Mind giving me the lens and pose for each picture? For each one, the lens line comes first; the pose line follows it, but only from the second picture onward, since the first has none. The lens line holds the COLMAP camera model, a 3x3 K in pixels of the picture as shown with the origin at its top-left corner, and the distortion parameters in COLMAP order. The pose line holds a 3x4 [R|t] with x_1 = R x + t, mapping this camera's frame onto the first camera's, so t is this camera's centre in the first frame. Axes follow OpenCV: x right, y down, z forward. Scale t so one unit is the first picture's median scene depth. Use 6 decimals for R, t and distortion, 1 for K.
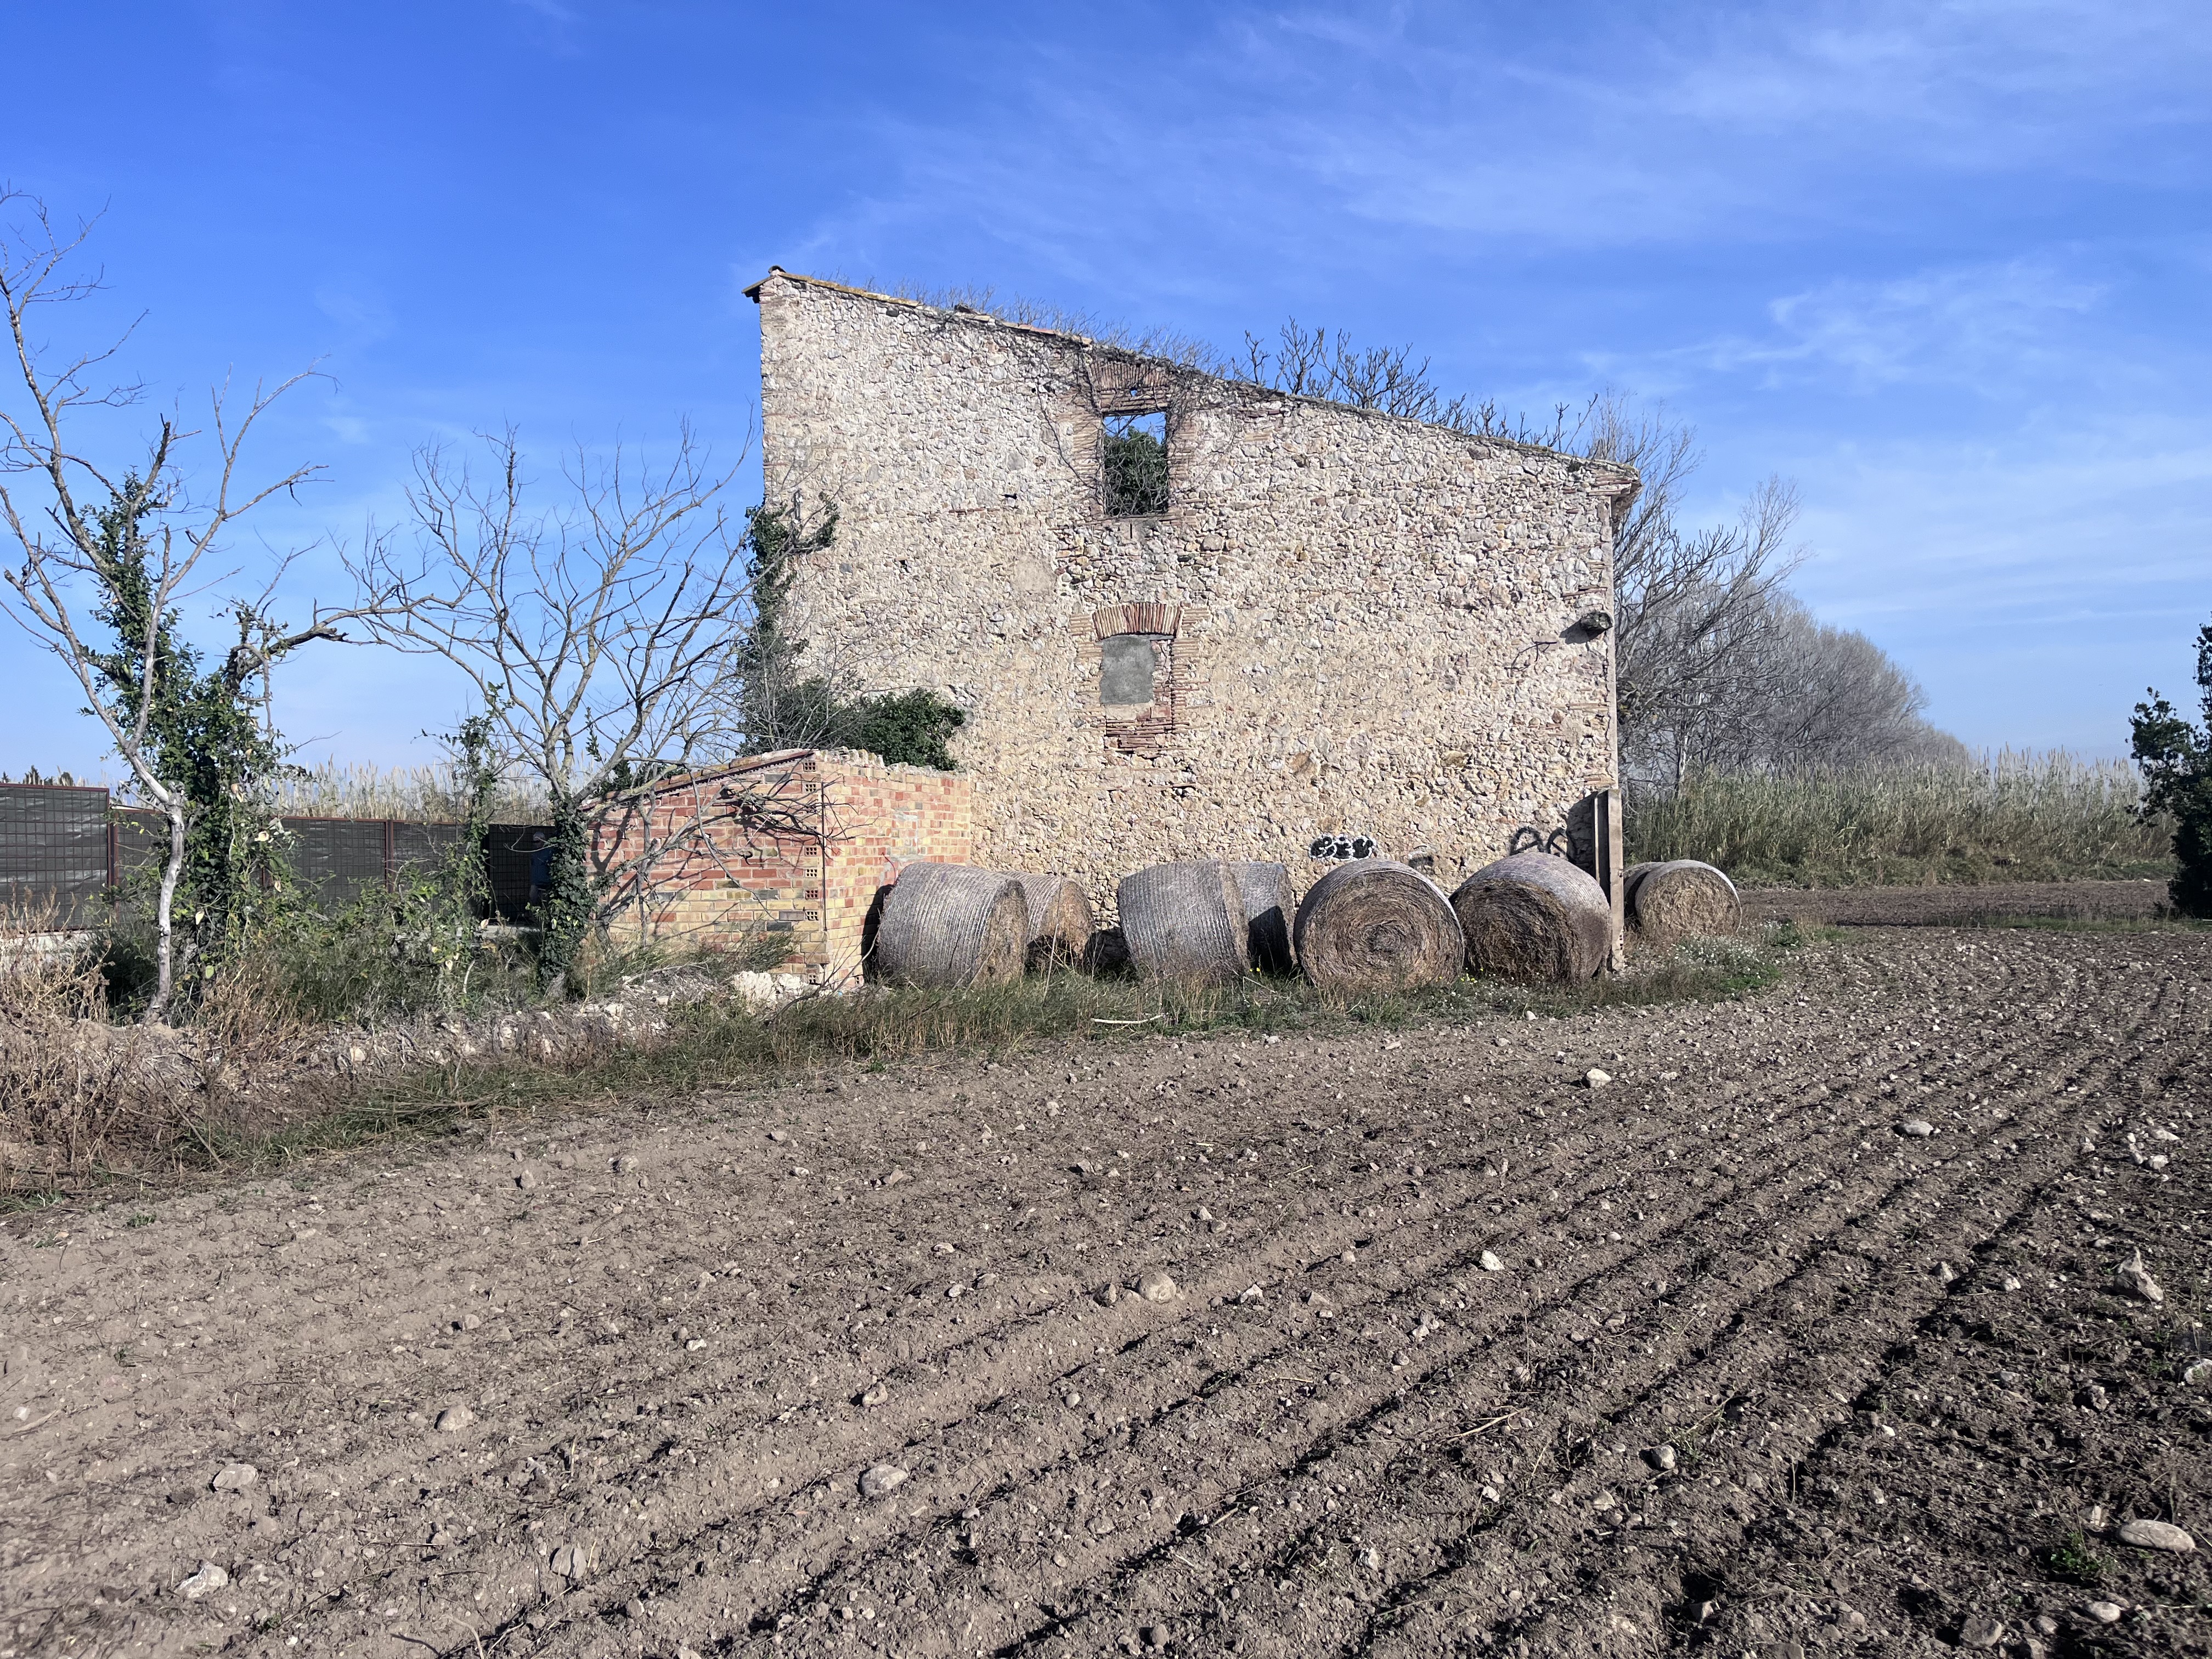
lens RADIAL K [[1662.6, 0, 1092.4], [0, 1662.6, 837.3], [0, 0, 1]] dist [0.076246, -0.100360]
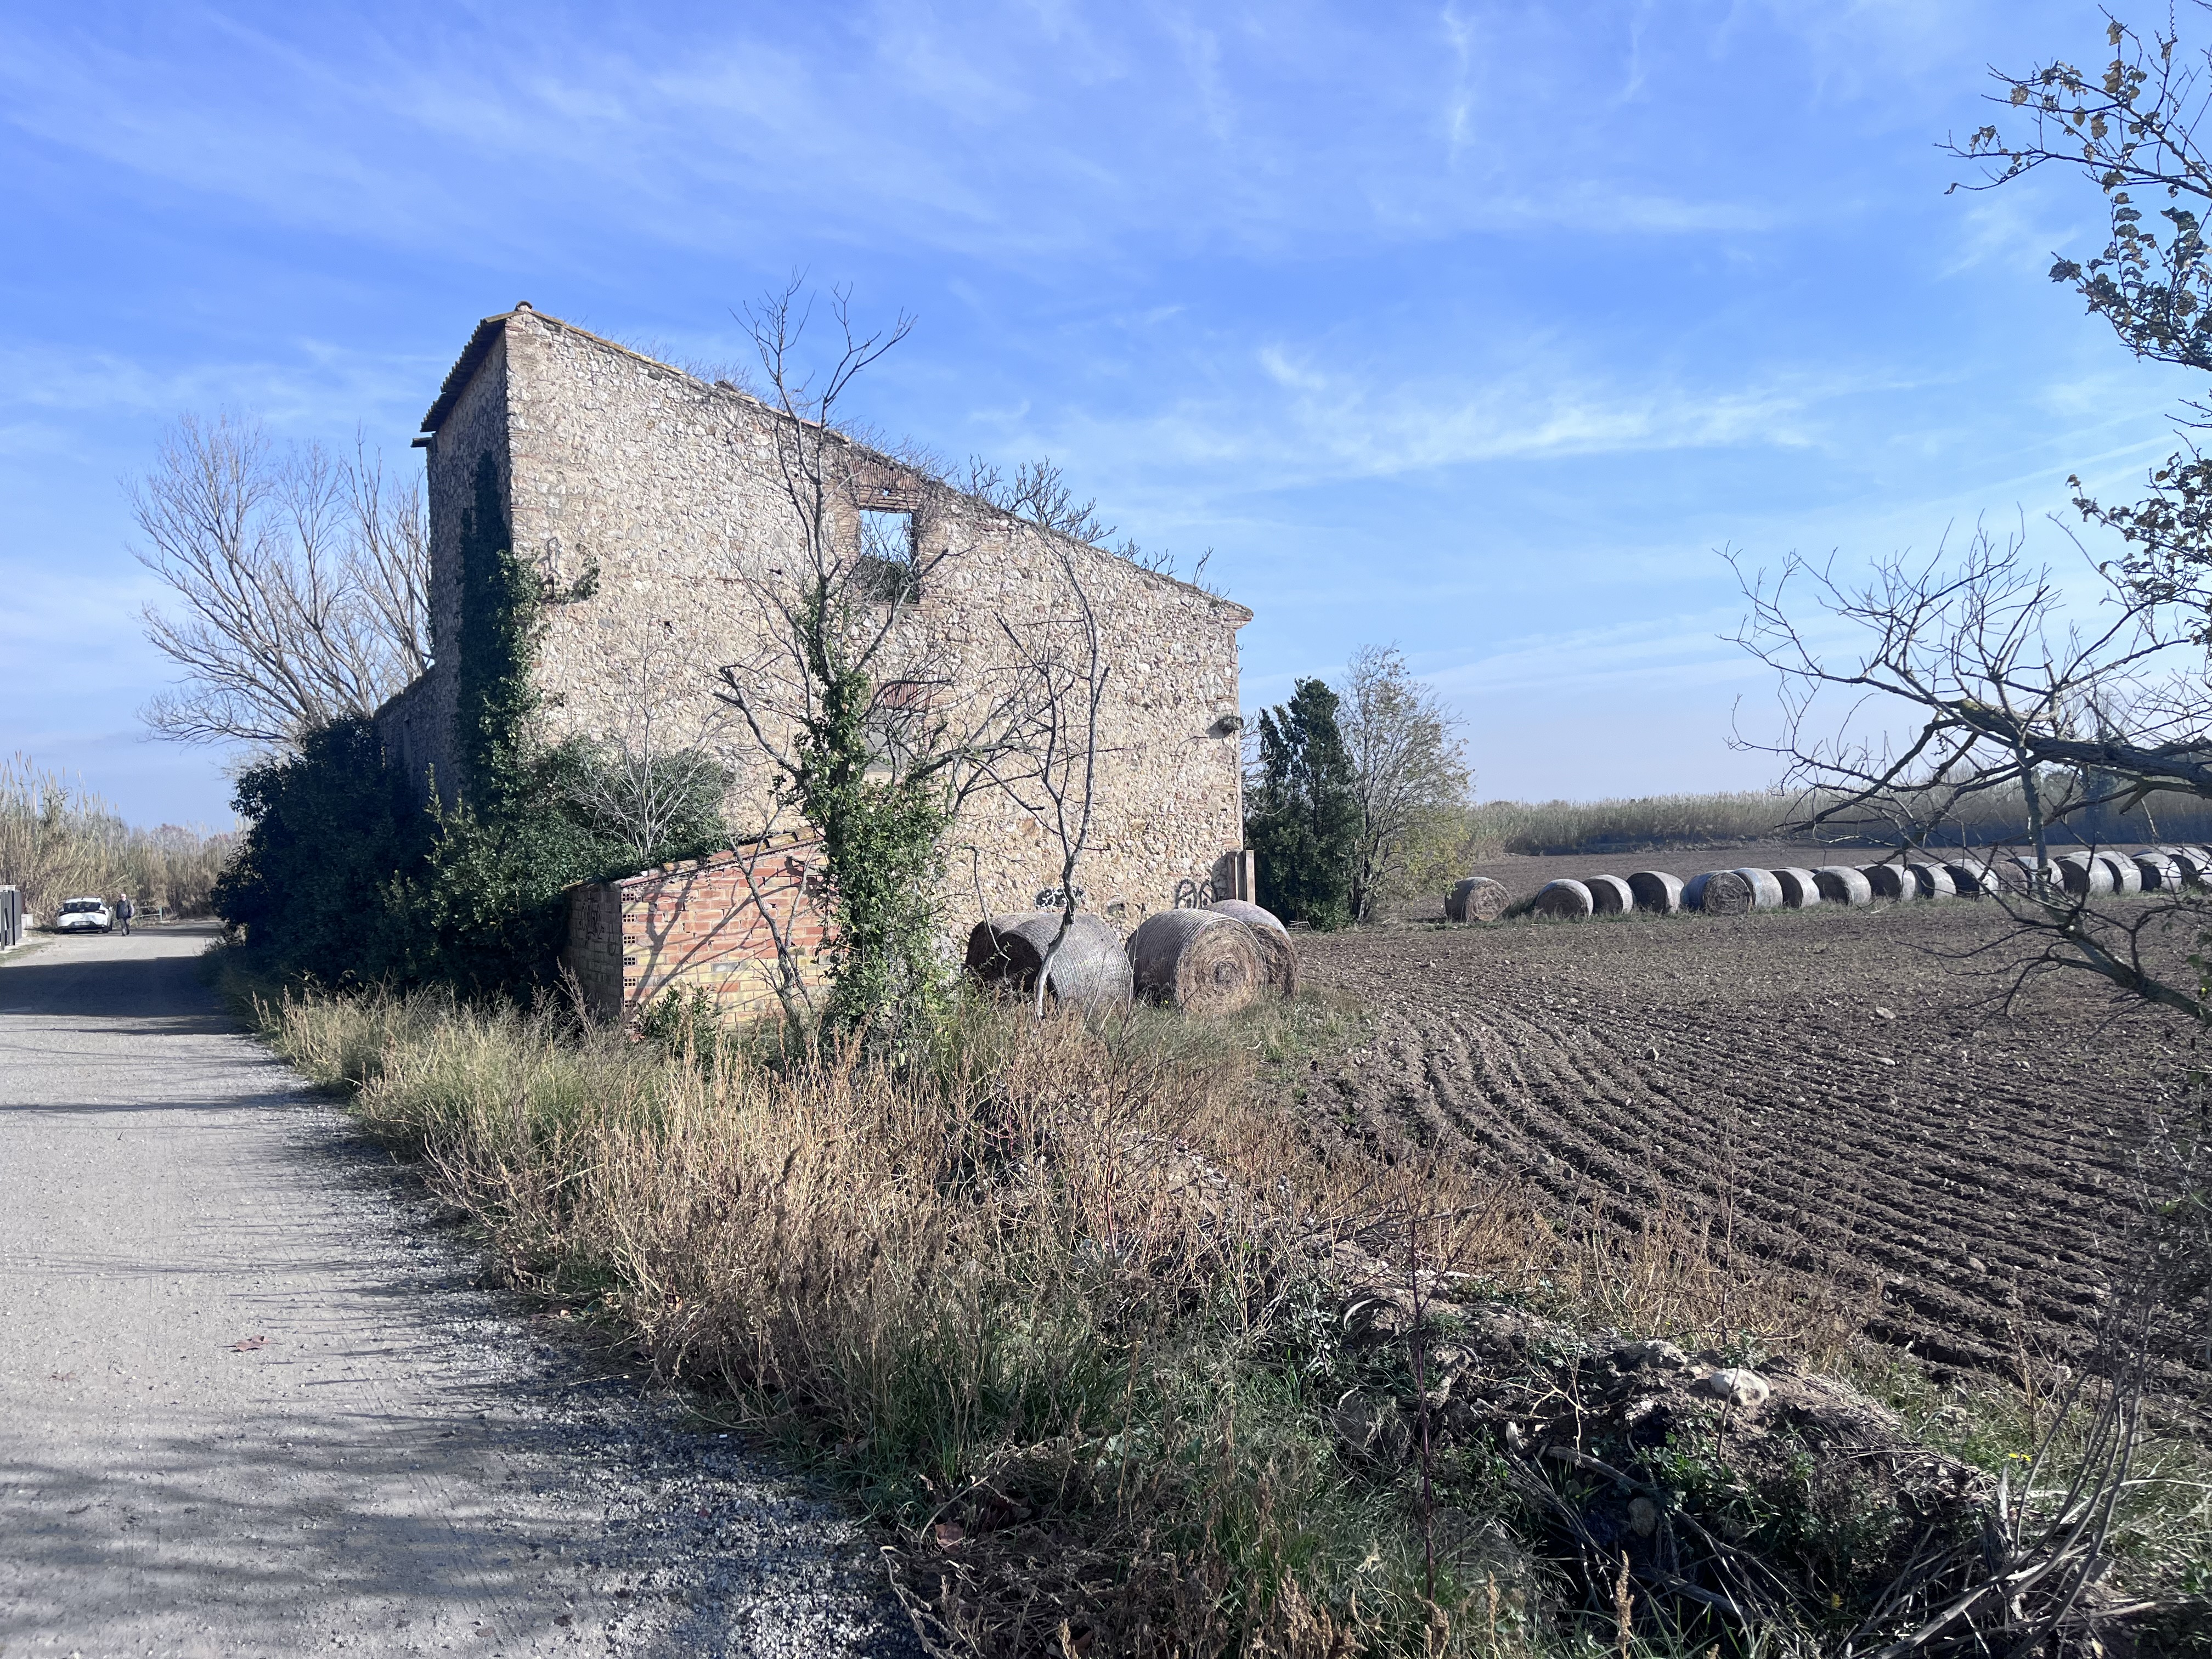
lens RADIAL K [[1662.6, 0, 1092.4], [0, 1662.6, 837.3], [0, 0, 1]] dist [0.076246, -0.100360]
pose [[0.770067, 0.002544, 0.637958, -0.582396], [0.002167, 0.999976, -0.006603, -0.028784], [-0.637960, 0.006467, 0.770043, 0.056756]]
